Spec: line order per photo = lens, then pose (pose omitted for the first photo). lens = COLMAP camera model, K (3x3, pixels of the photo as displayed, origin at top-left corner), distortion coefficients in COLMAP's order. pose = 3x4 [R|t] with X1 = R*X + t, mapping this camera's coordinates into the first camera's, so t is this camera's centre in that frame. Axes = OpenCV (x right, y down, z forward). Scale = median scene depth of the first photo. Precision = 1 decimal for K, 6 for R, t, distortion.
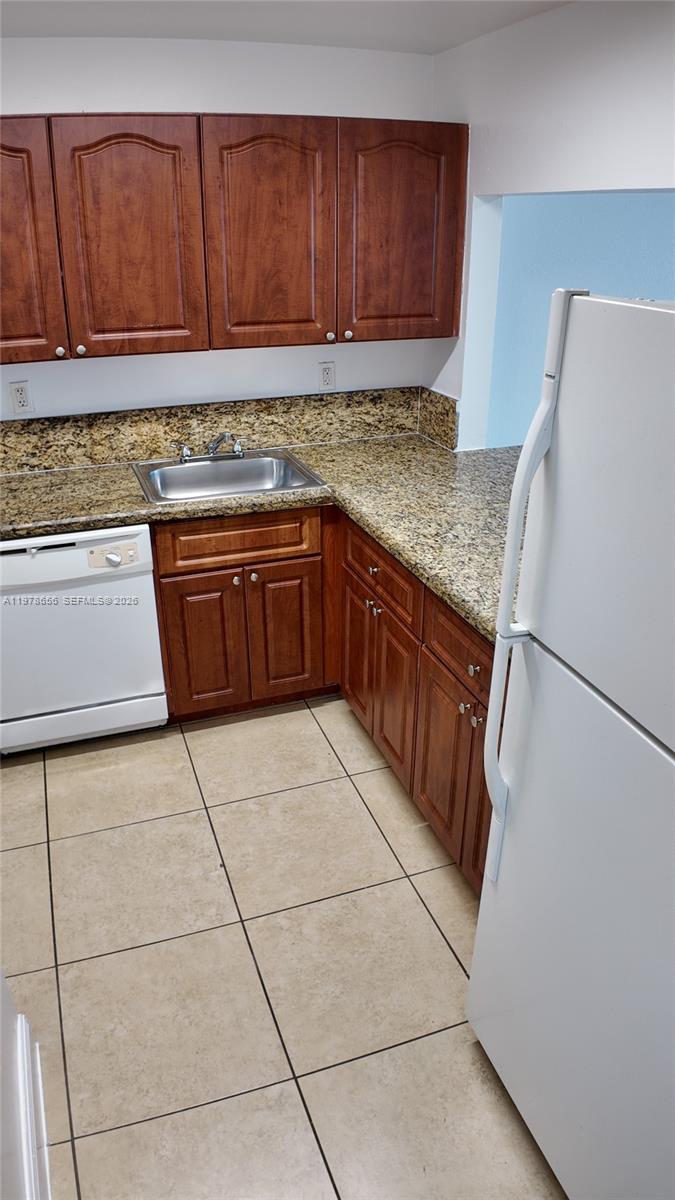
lens RADIAL K [[796.9, 0, 339.8], [0, 796.9, 598.3], [0, 0, 1]] dist [-0.043961, -0.091473]
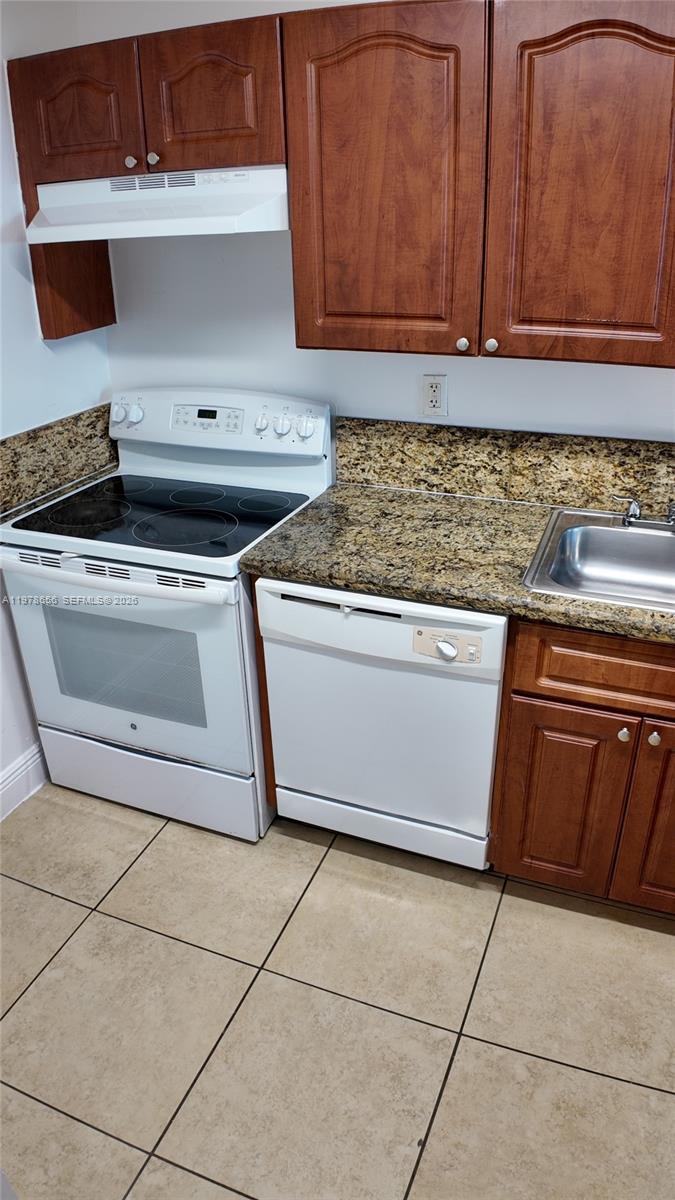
lens RADIAL K [[796.9, 0, 339.8], [0, 796.9, 598.3], [0, 0, 1]] dist [-0.043961, -0.091473]
pose [[0.749262, 0.283669, -0.598447, 0.046721], [-0.265390, 0.956503, 0.121119, -0.145416], [0.606774, 0.068072, 0.791954, 0.368274]]
